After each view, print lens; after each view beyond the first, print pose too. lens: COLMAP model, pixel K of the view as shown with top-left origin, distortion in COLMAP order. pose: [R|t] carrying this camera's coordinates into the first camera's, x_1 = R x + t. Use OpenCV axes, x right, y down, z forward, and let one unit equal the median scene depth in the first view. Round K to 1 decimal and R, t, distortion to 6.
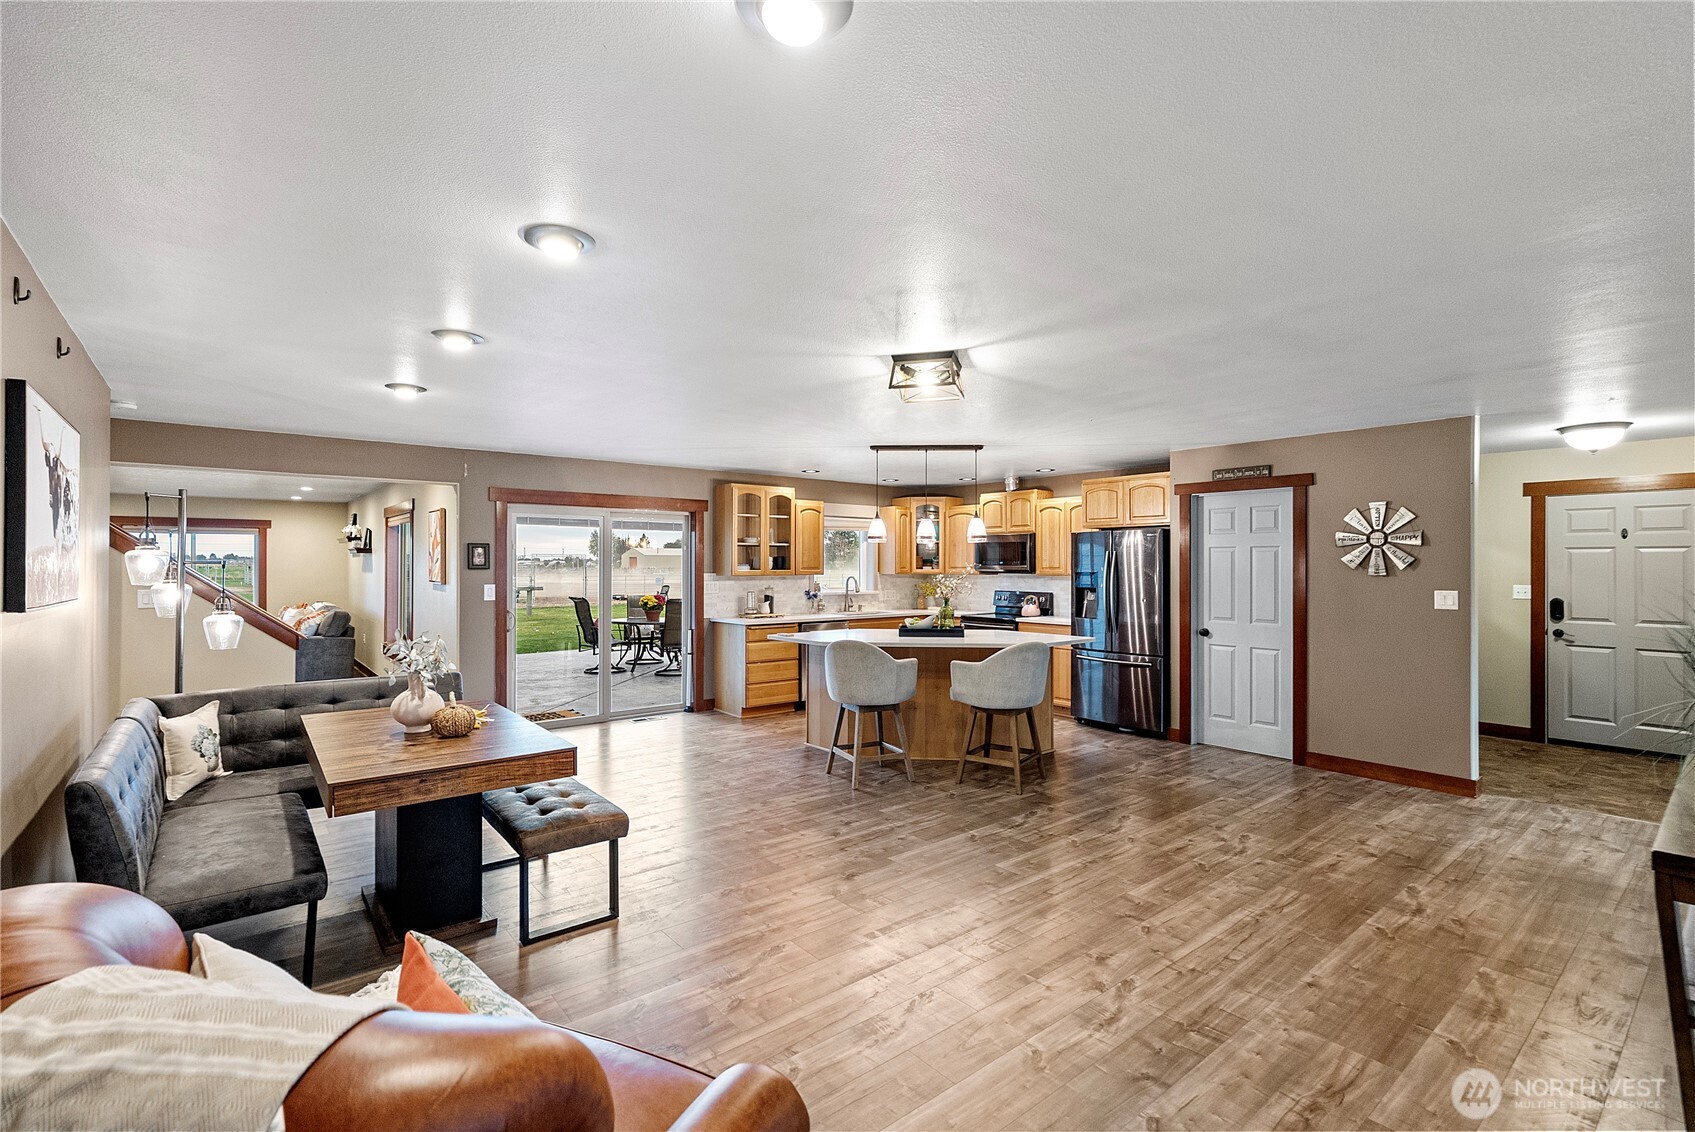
lens RADIAL K [[773.3, 0, 849.7], [0, 773.3, 558.7], [0, 0, 1]] dist [-0.008893, 0.003387]
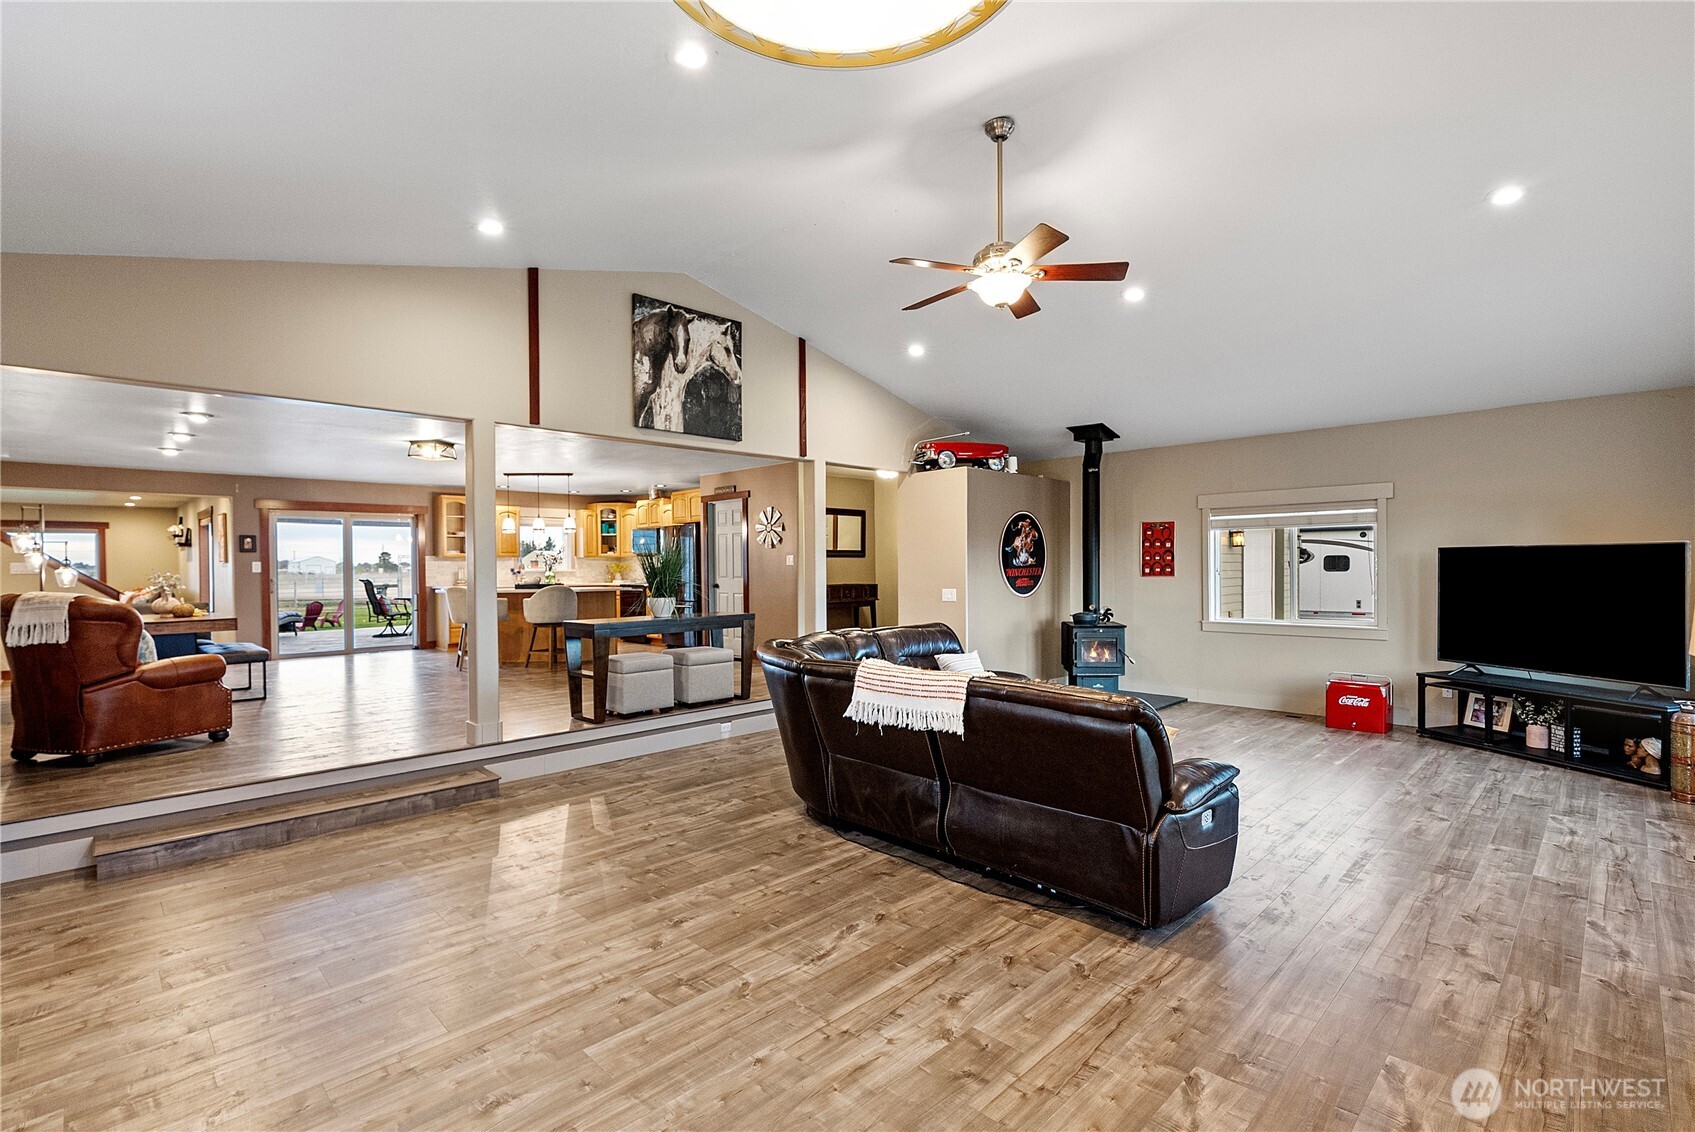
lens RADIAL K [[773.3, 0, 841.5], [0, 773.3, 528.0], [0, 0, 1]] dist [-0.008893, 0.003387]
pose [[0.994569, -0.005148, 0.103957, 0.508817], [0.009765, 0.998986, -0.043953, 0.043356], [-0.103625, 0.044730, 0.993610, -0.620525]]
